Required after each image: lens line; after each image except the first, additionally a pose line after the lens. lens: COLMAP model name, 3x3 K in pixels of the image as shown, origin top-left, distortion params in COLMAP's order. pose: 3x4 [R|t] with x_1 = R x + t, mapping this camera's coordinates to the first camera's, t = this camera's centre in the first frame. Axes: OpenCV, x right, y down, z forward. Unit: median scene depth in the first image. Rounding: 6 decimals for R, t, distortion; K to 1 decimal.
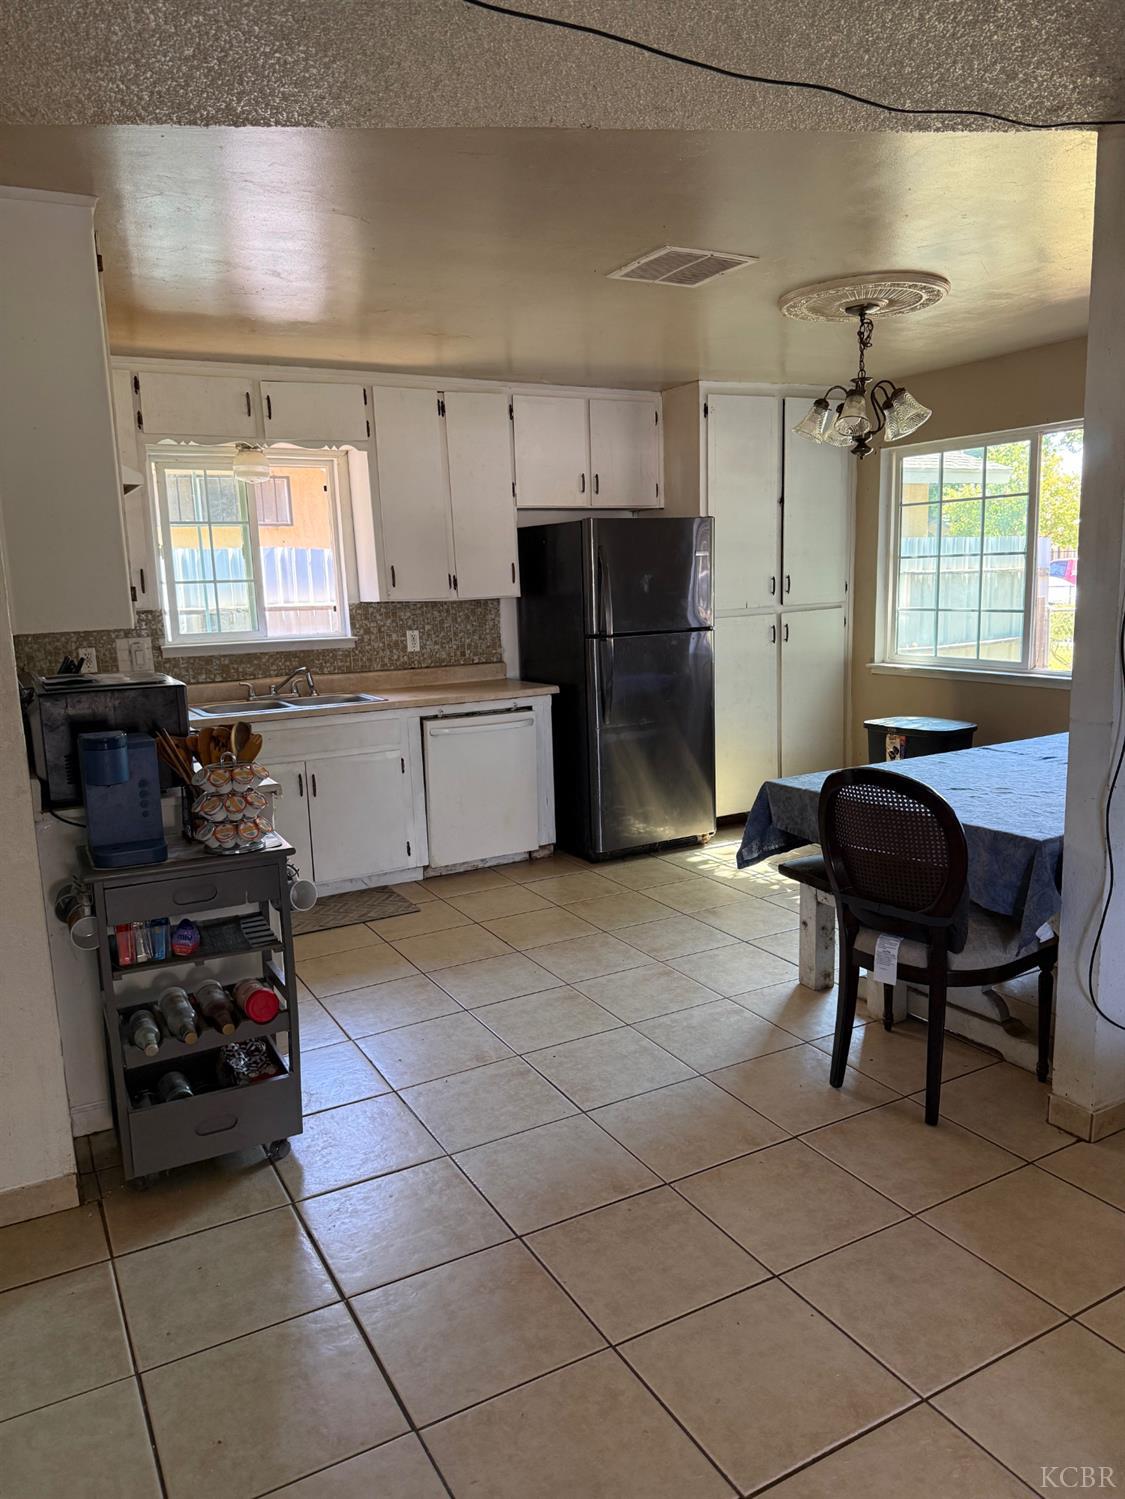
lens RADIAL K [[1064.9, 0, 562.5], [0, 1064.9, 749.5], [0, 0, 1]] dist [0.005994, 0.000648]
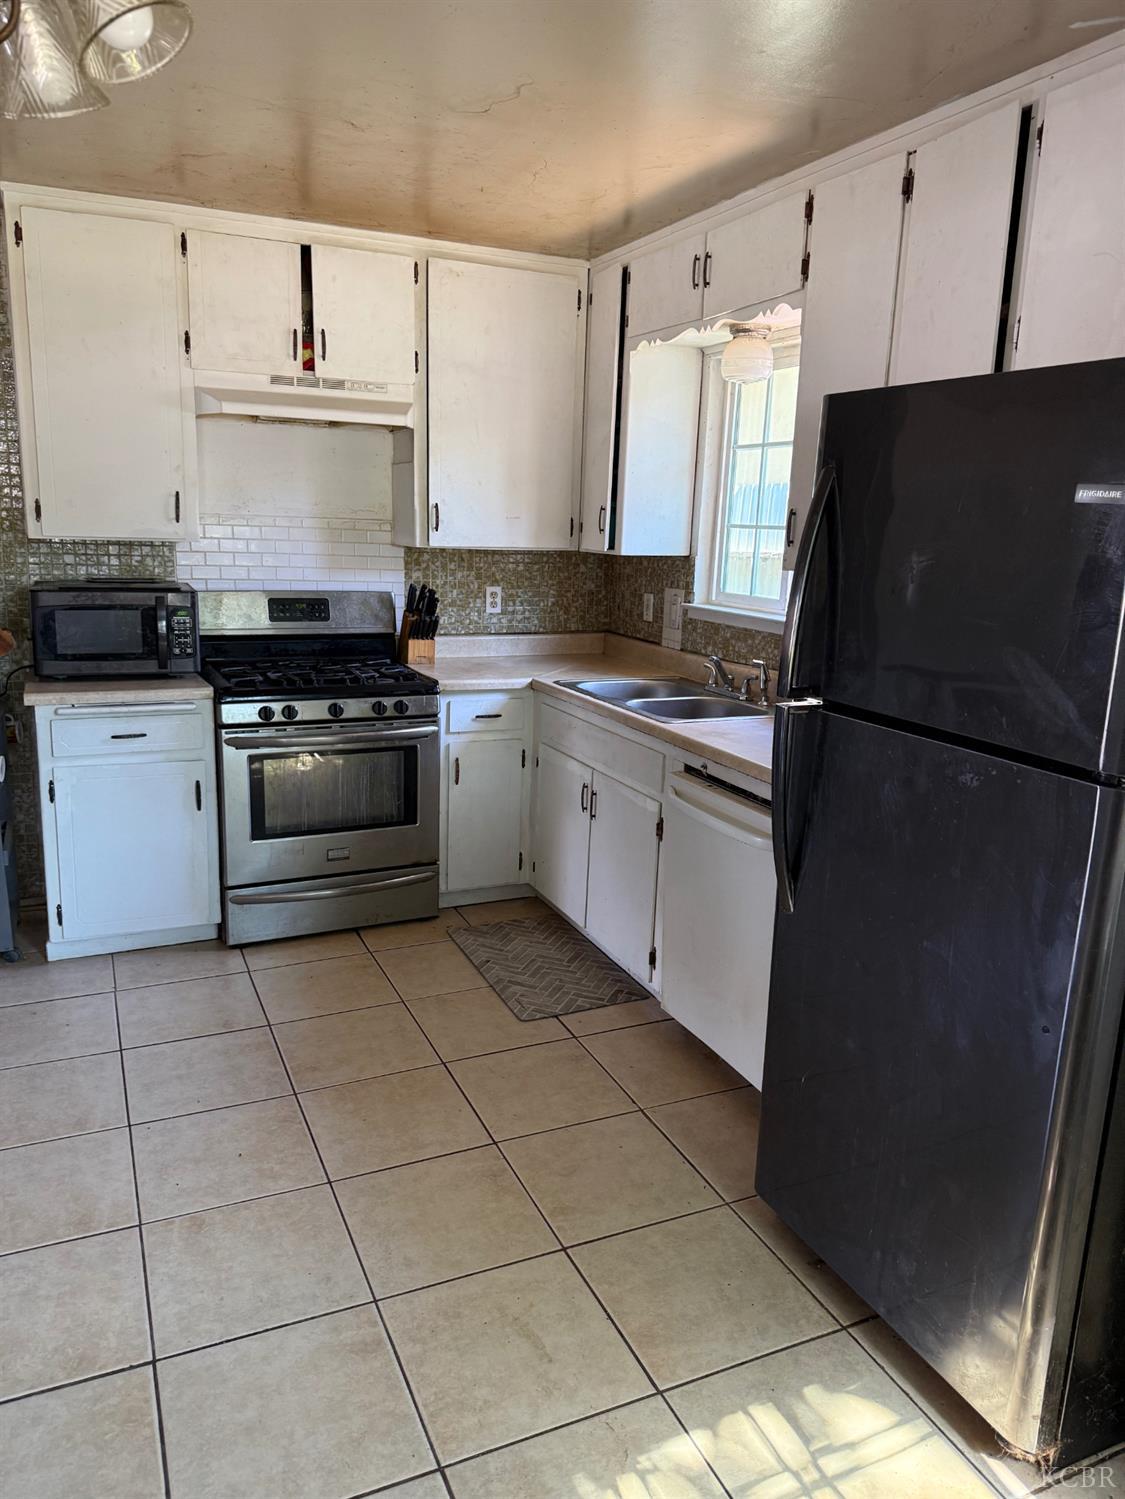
lens RADIAL K [[1034.1, 0, 562.5], [0, 1034.1, 749.5], [0, 0, 1]] dist [-0.013388, -0.002585]
pose [[-0.076302, 0.243032, -0.967013, 0.420894], [-0.194140, 0.947657, 0.253486, -0.169464], [0.978002, 0.207078, -0.025126, 0.930996]]
